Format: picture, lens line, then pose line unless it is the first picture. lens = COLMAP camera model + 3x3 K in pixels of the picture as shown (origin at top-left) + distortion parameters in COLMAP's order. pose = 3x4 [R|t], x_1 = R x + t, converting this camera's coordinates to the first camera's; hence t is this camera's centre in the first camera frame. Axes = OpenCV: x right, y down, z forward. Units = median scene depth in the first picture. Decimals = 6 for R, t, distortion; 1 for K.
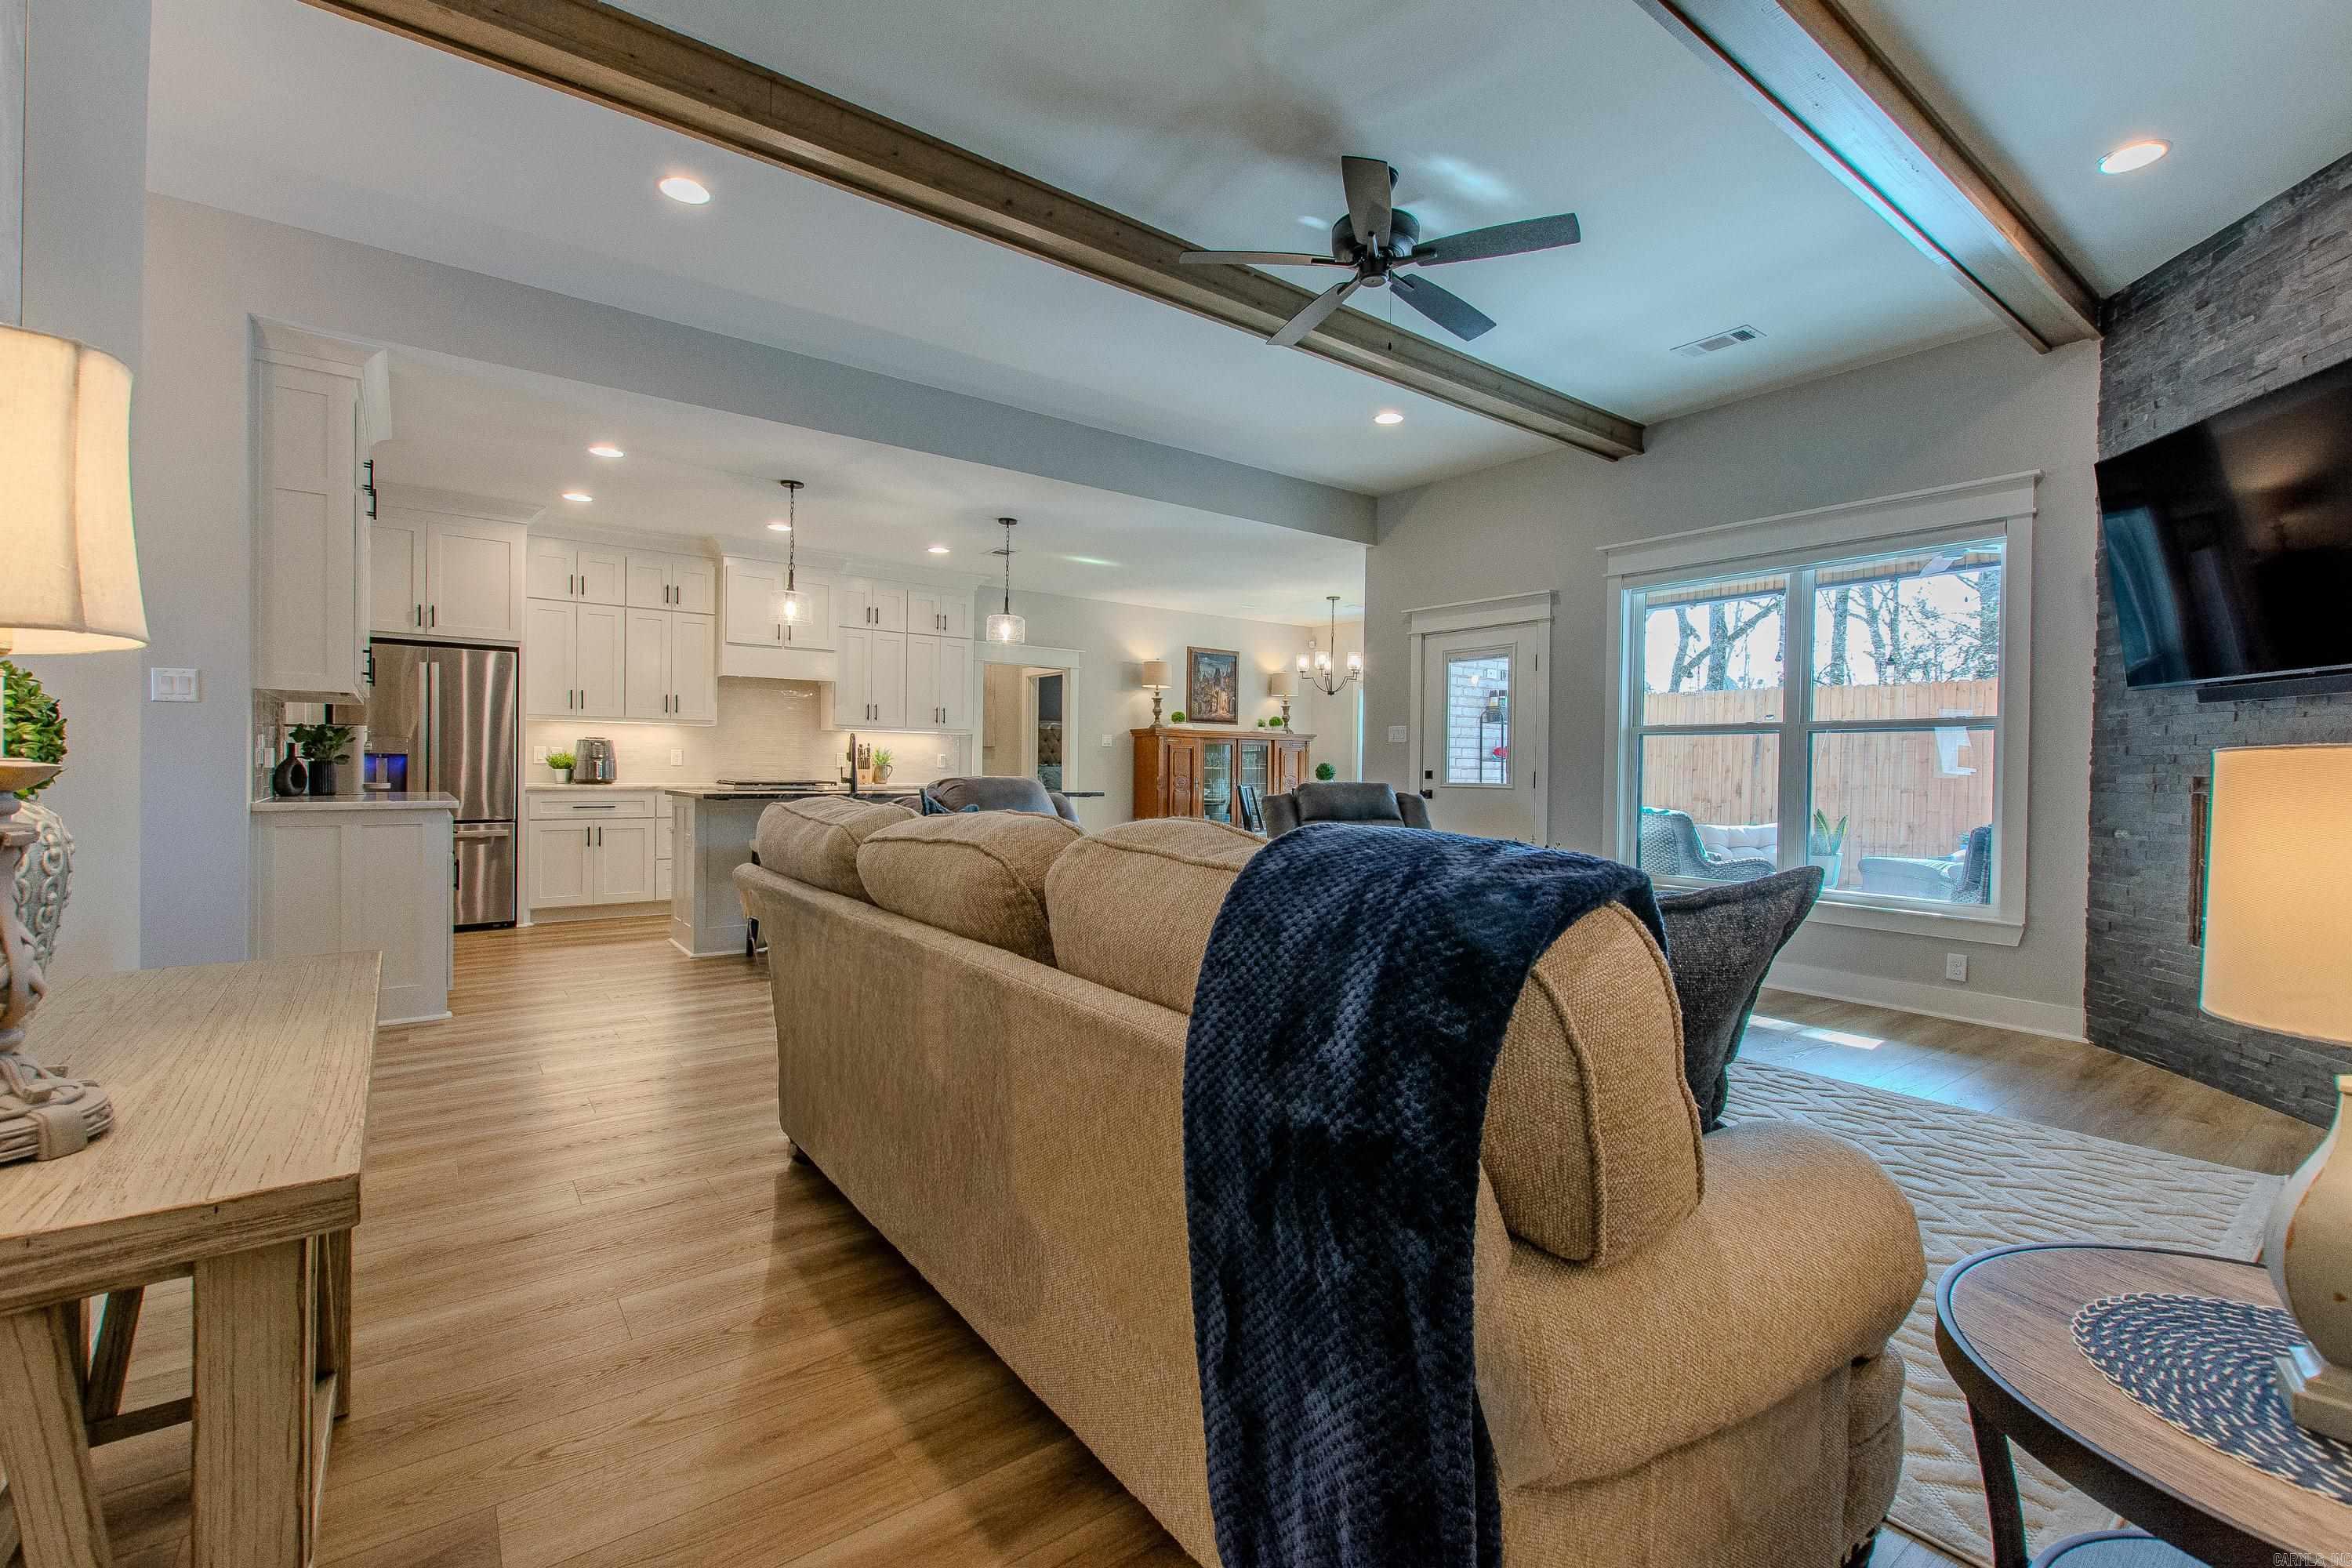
lens RADIAL K [[1023.4, 0, 1188.7], [0, 1023.4, 773.1], [0, 0, 1]] dist [0.003158, -0.000834]
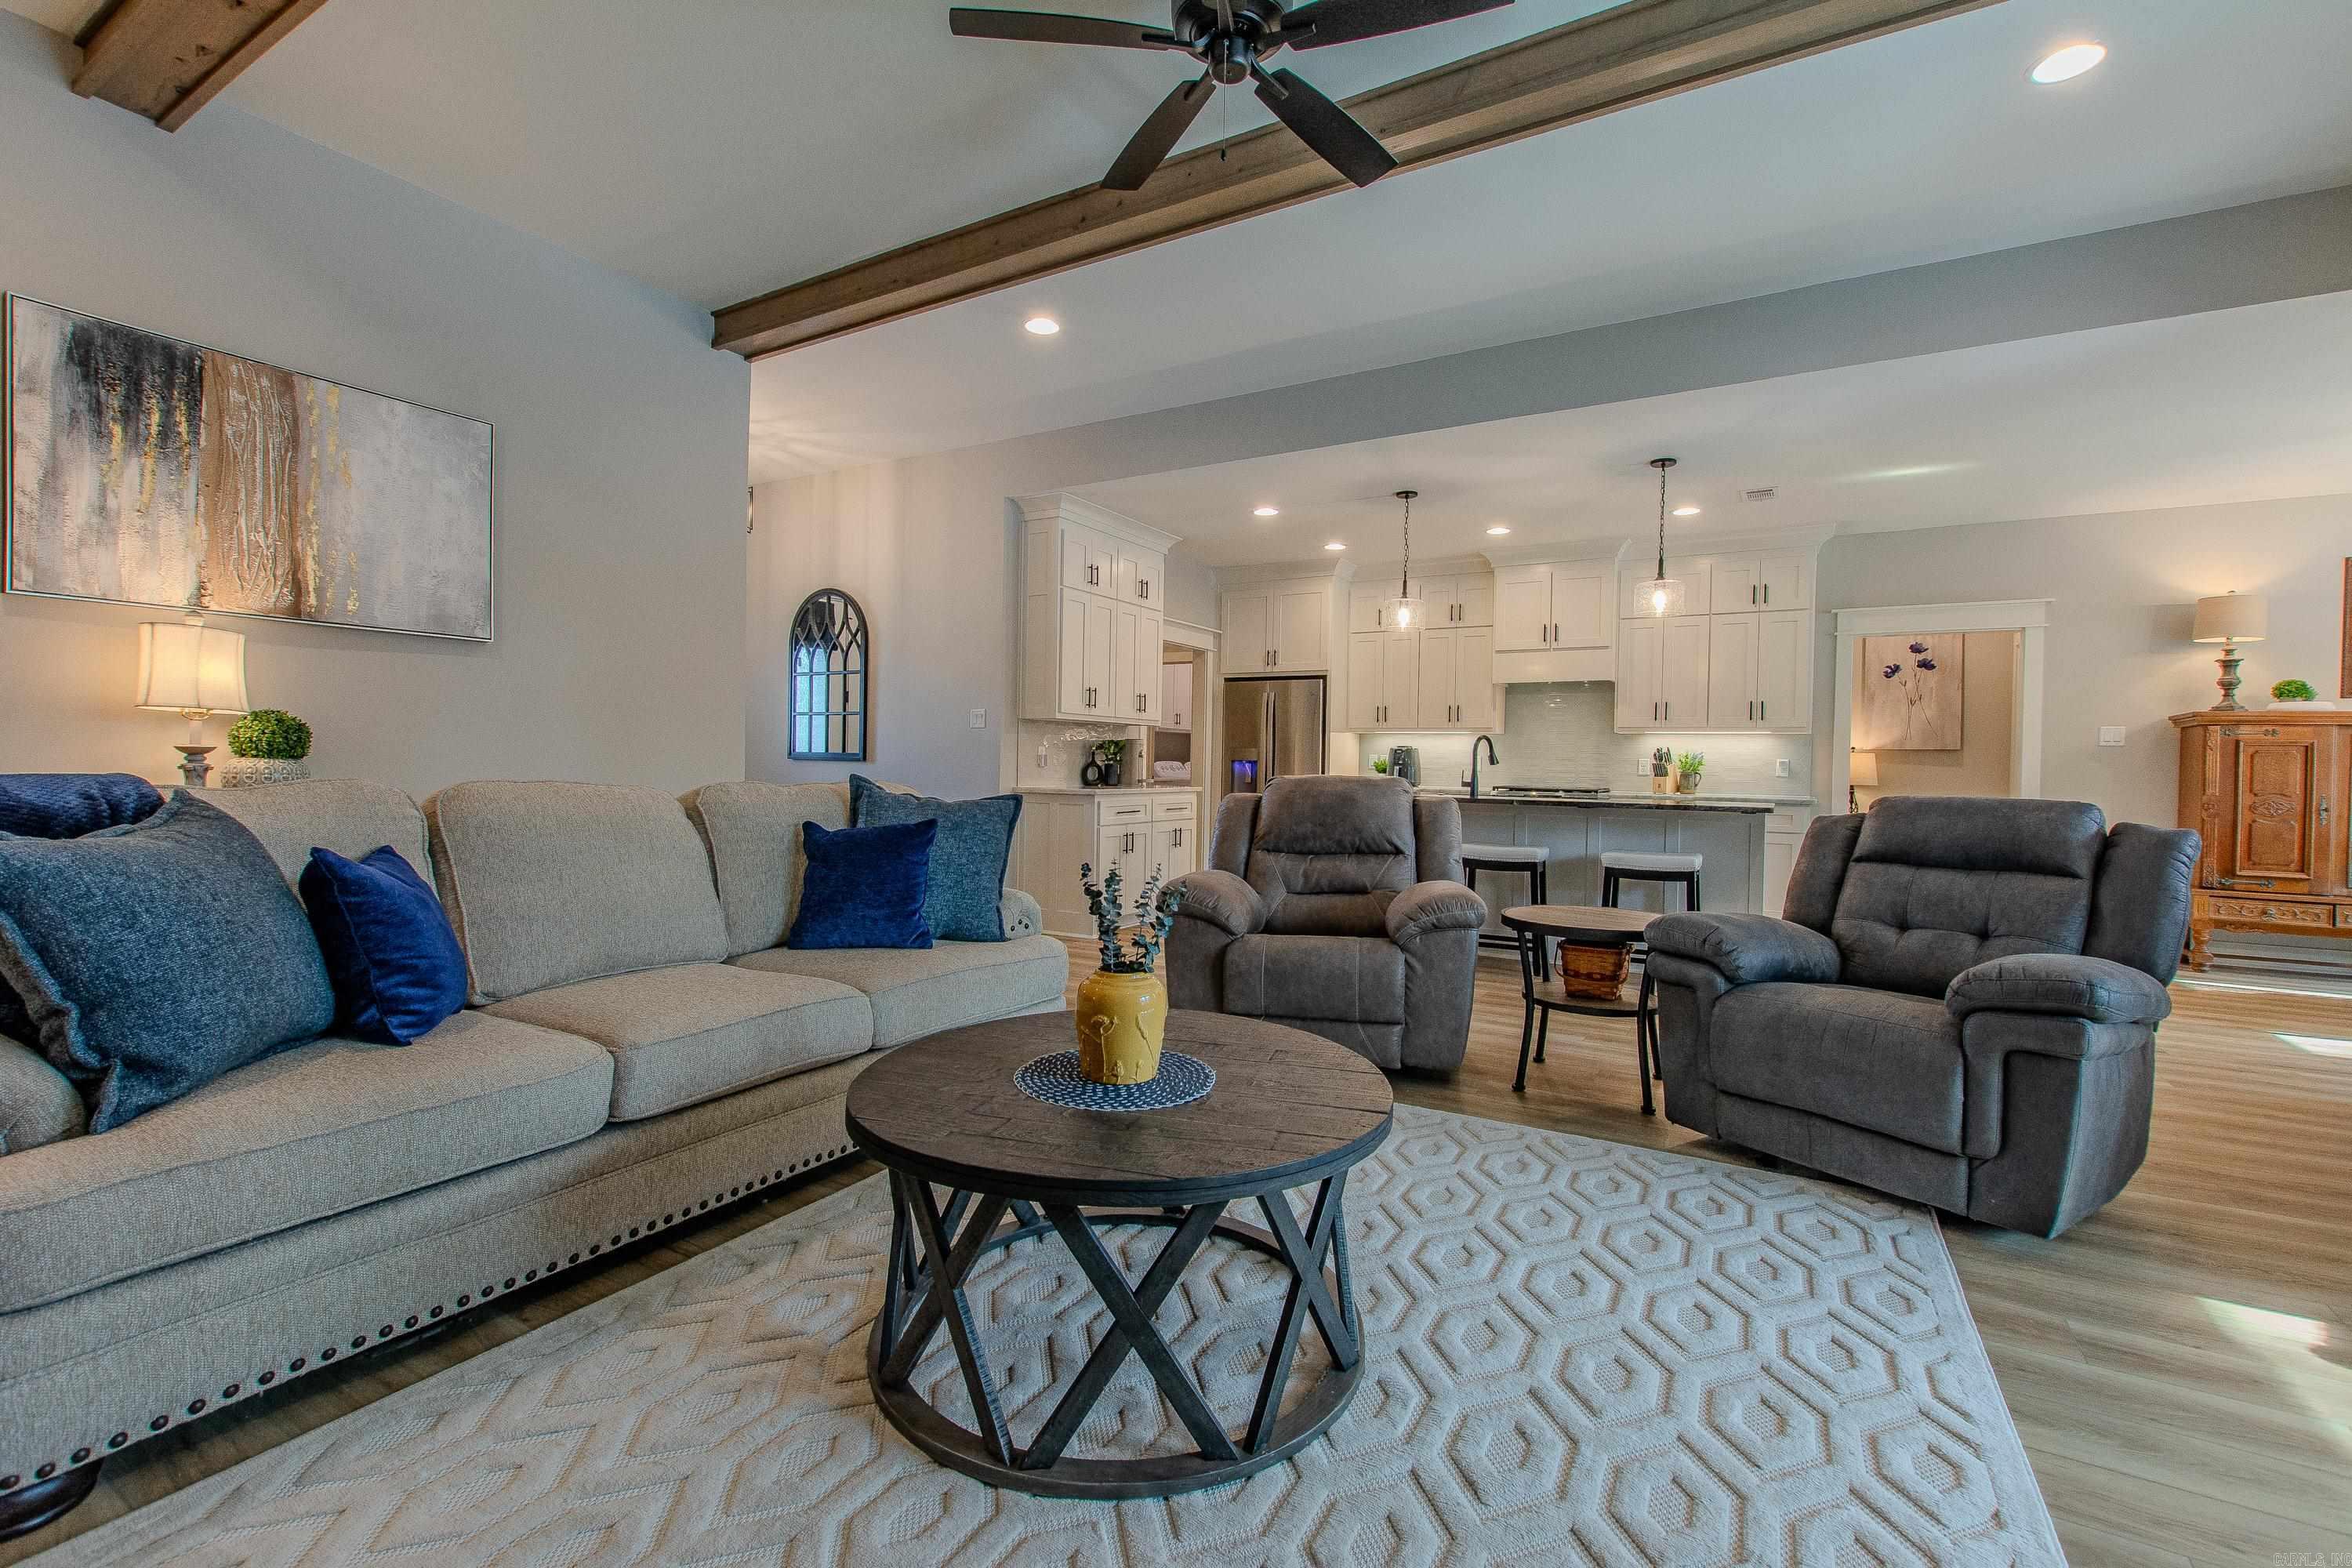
lens RADIAL K [[1023.4, 0, 1195.5], [0, 1023.4, 783.0], [0, 0, 1]] dist [0.003158, -0.000834]
pose [[0.394382, 0.019959, -0.918730, 0.380437], [-0.008856, 0.999800, 0.017918, -0.012658], [0.918904, 0.001070, 0.394480, 0.334868]]
